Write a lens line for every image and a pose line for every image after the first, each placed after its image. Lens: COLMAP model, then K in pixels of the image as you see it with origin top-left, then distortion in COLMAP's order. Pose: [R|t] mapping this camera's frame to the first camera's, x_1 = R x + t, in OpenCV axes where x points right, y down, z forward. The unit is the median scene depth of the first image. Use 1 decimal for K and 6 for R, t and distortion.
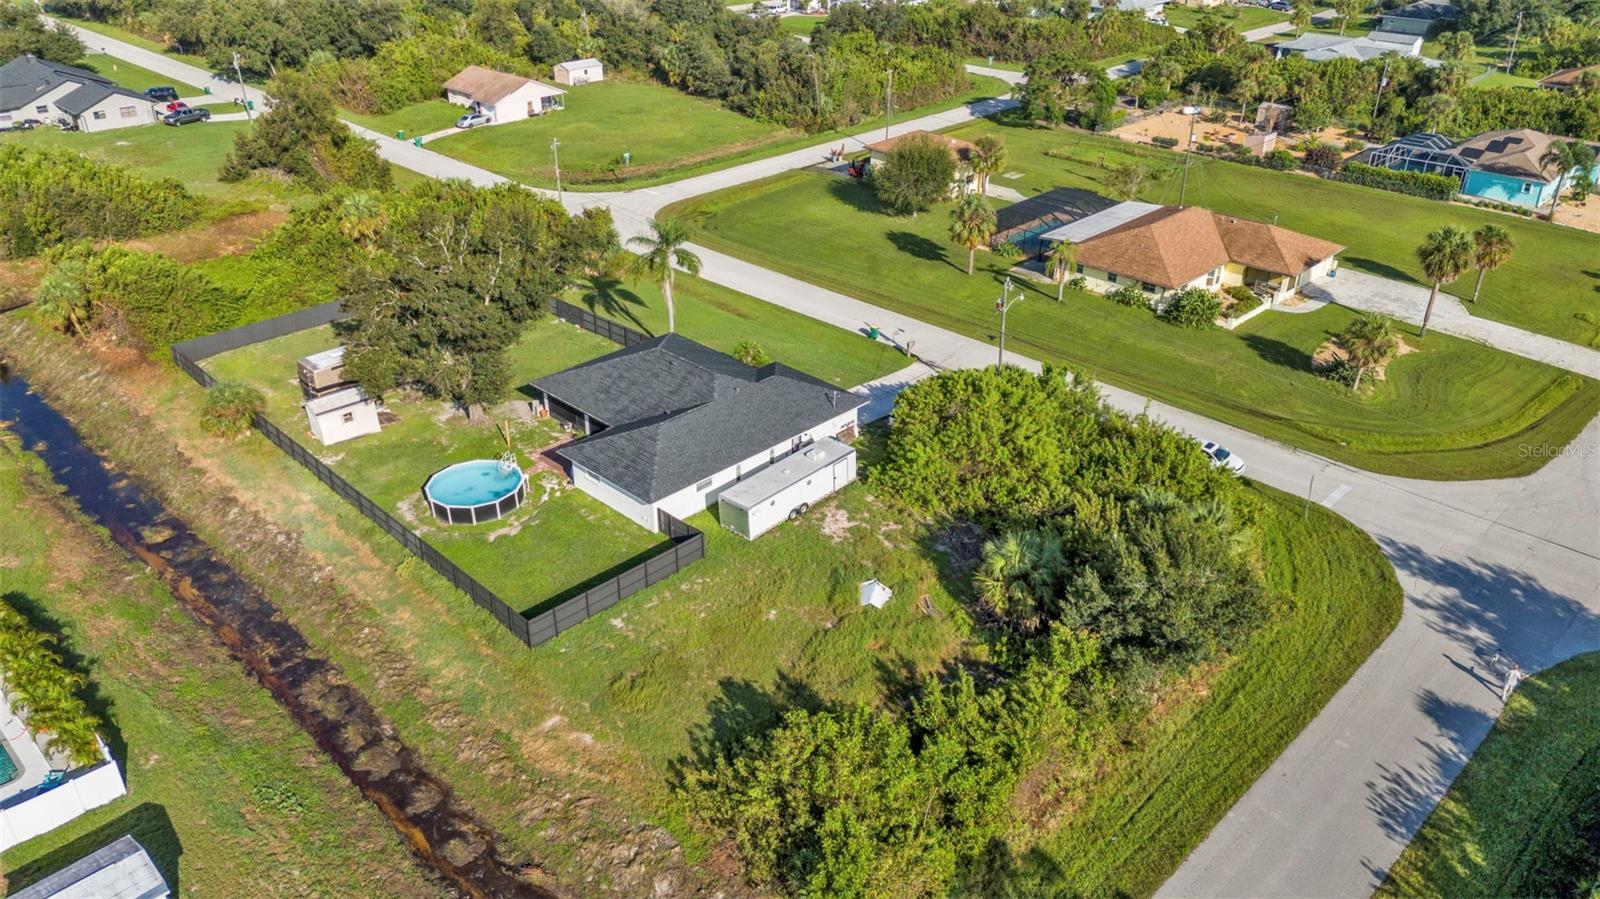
lens RADIAL K [[1172.3, 0, 801.7], [0, 1172.3, 450.5], [0, 0, 1]] dist [0.061684, -0.048184]
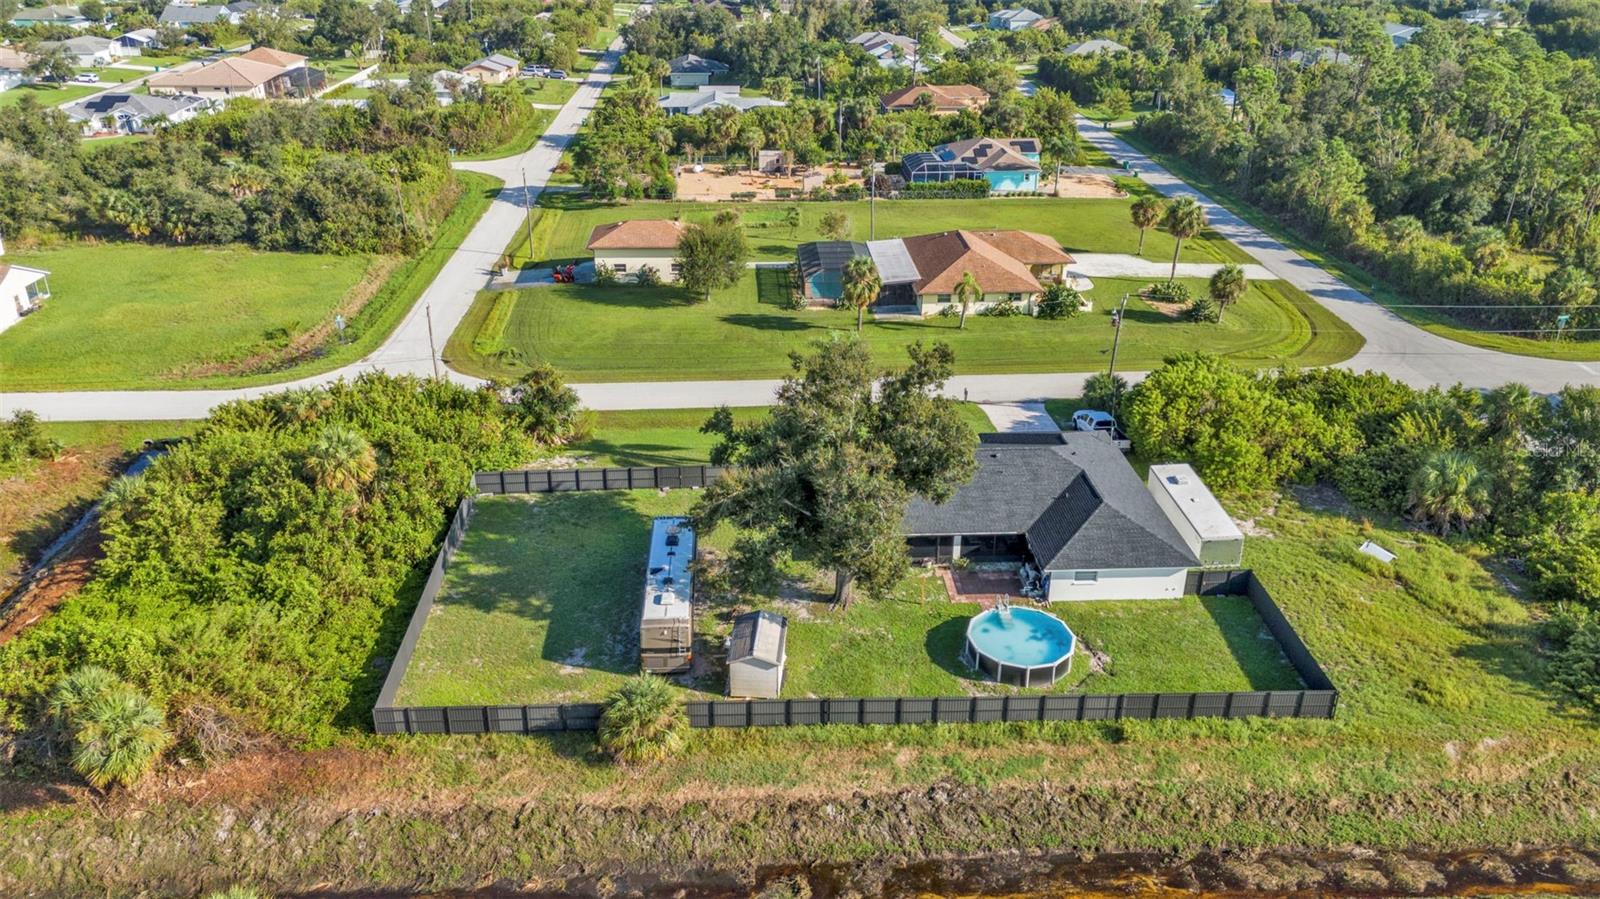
lens RADIAL K [[1167.2, 0, 800.9], [0, 1167.2, 456.7], [0, 0, 1]] dist [0.071683, -0.065104]
pose [[0.671372, -0.319258, 0.668830, -0.664008], [0.352471, 0.931409, 0.090787, -0.168185], [-0.651939, 0.174792, 0.737851, 0.304947]]
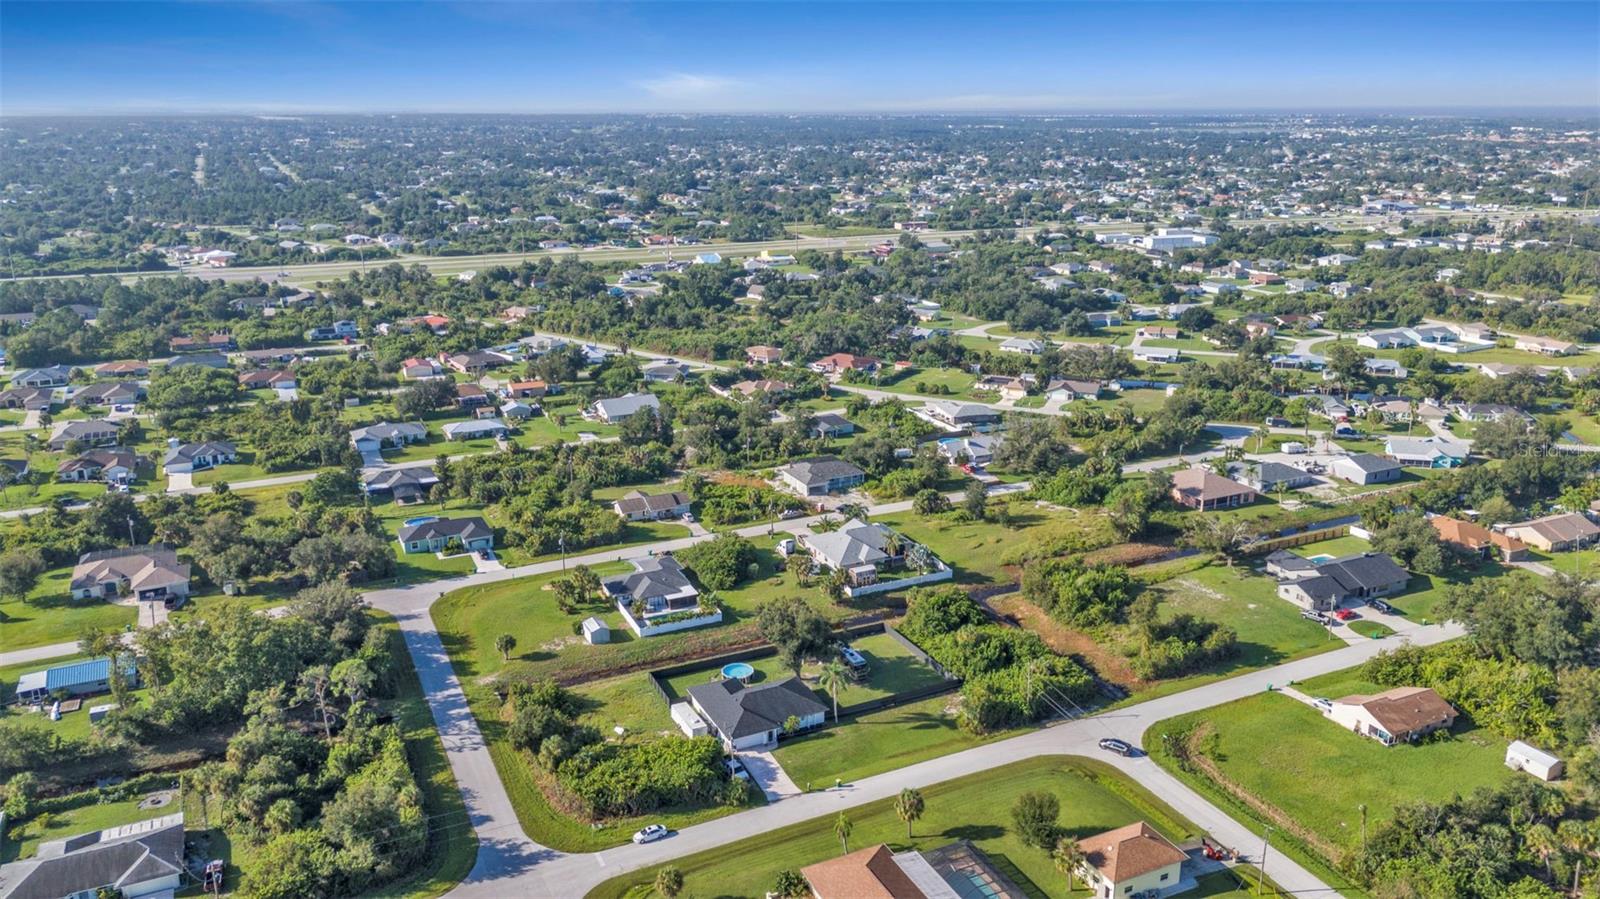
lens RADIAL K [[1164.1, 0, 800.0], [0, 1164.1, 449.5], [0, 0, 1]] dist [0.097745, -0.120462]
pose [[-0.334343, 0.265326, -0.904332, 1.521354], [-0.450795, 0.797642, 0.400688, -1.163374], [0.827647, 0.541635, -0.147078, 0.889744]]
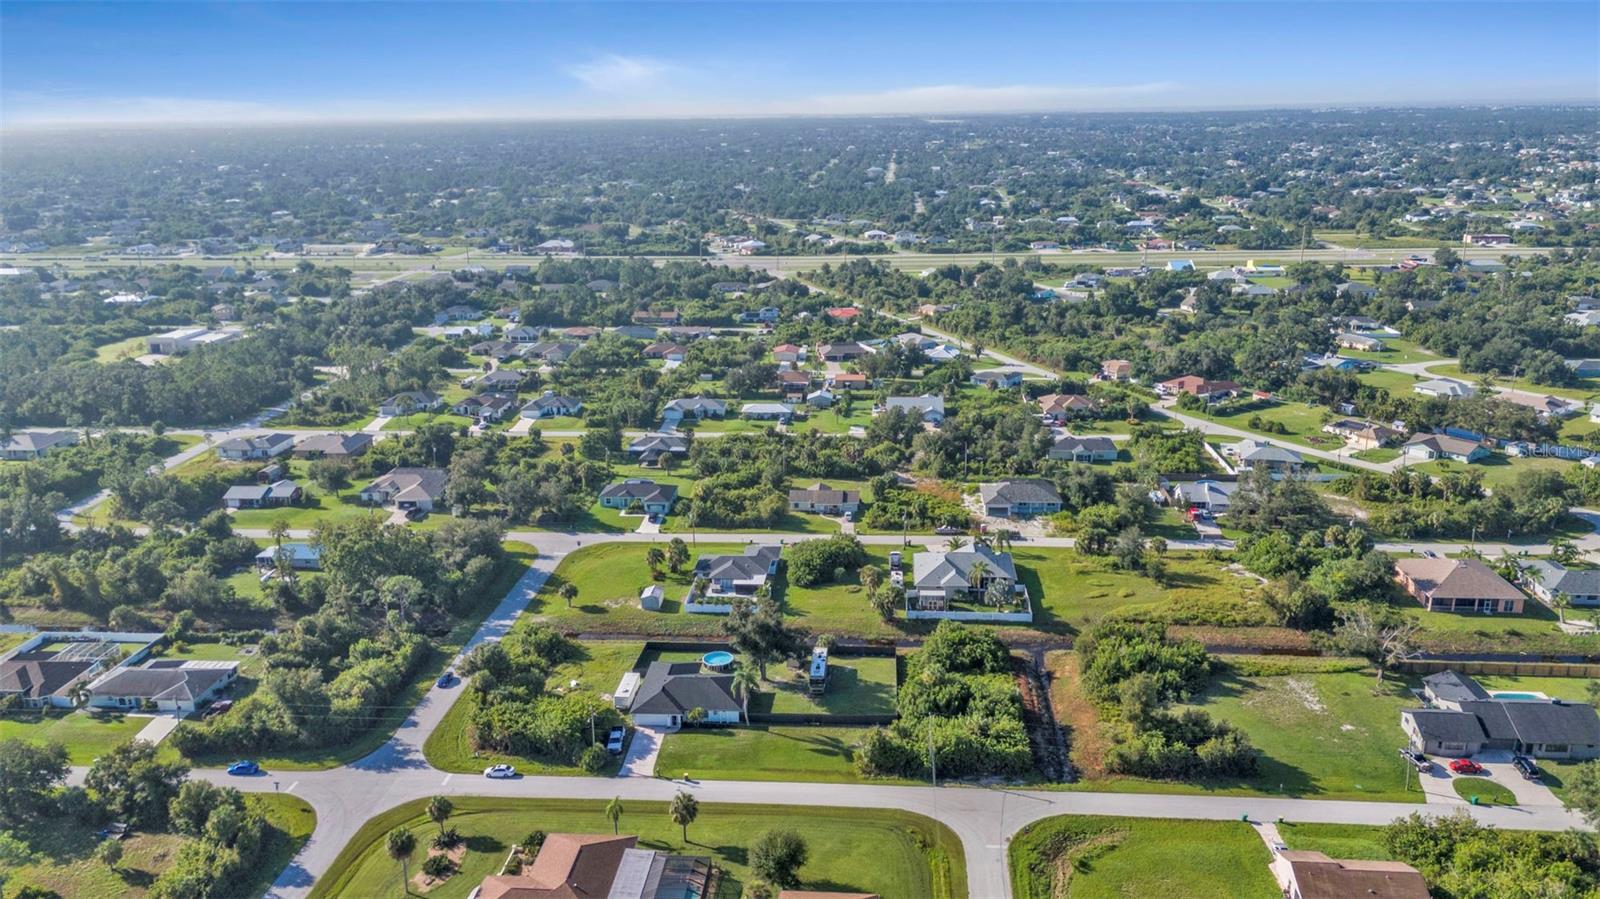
lens RADIAL K [[1164.1, 0, 800.0], [0, 1164.1, 449.5], [0, 0, 1]] dist [0.097745, -0.120462]
pose [[-0.764507, 0.190433, -0.615844, 0.932725], [-0.295373, 0.745680, 0.597257, -1.587583], [0.572960, 0.638511, -0.513829, 1.648339]]
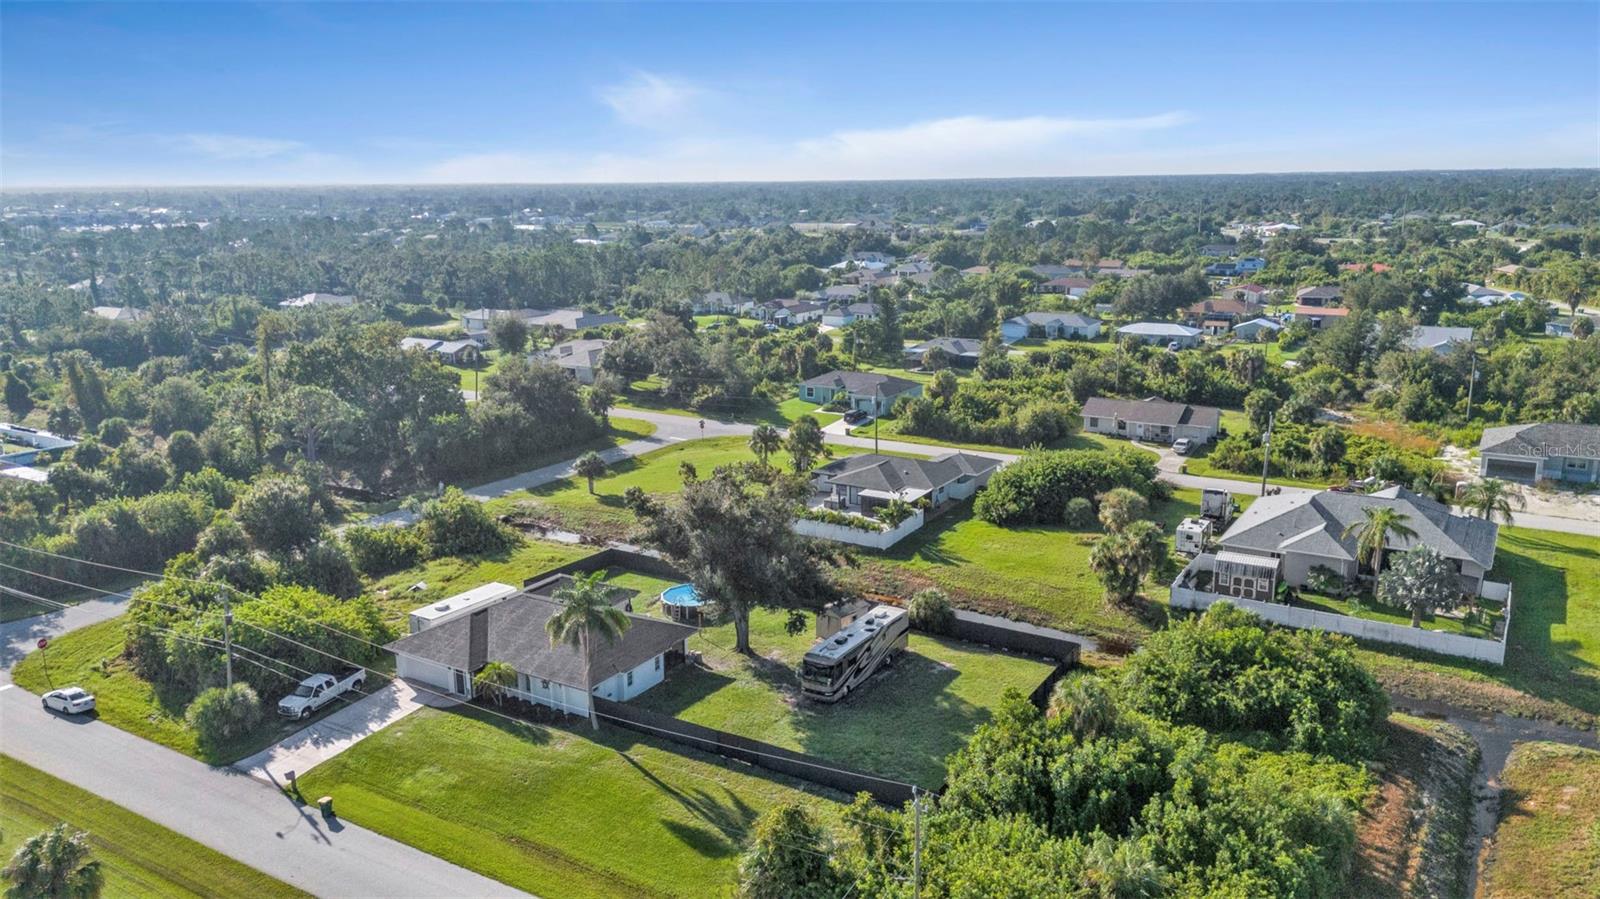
lens RADIAL K [[1172.3, 0, 801.7], [0, 1172.3, 450.5], [0, 0, 1]] dist [0.061684, -0.048184]
pose [[-0.974825, 0.060231, -0.214684, -0.077998], [-0.097549, 0.750589, 0.653529, -0.745027], [0.200501, 0.658019, -0.725817, 1.379088]]
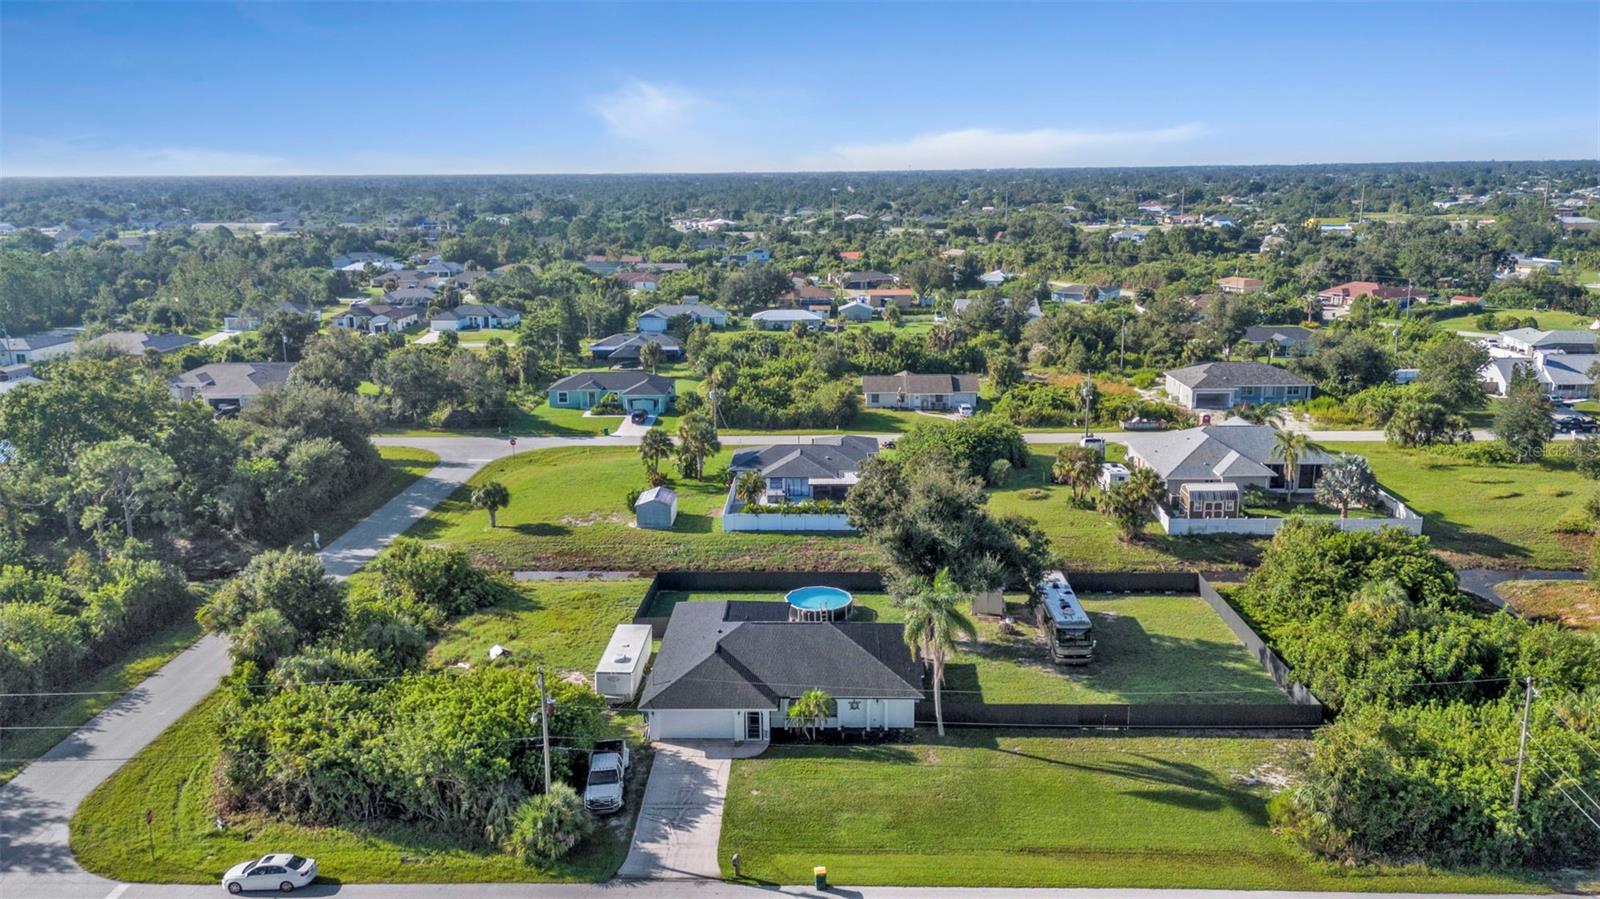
lens RADIAL K [[1167.2, 0, 800.9], [0, 1167.2, 456.7], [0, 0, 1]] dist [0.071683, -0.065104]
pose [[-0.731880, 0.170006, -0.659886, 0.435000], [-0.317043, 0.772232, 0.550583, -0.601473], [0.603187, 0.612173, -0.511282, 1.122411]]
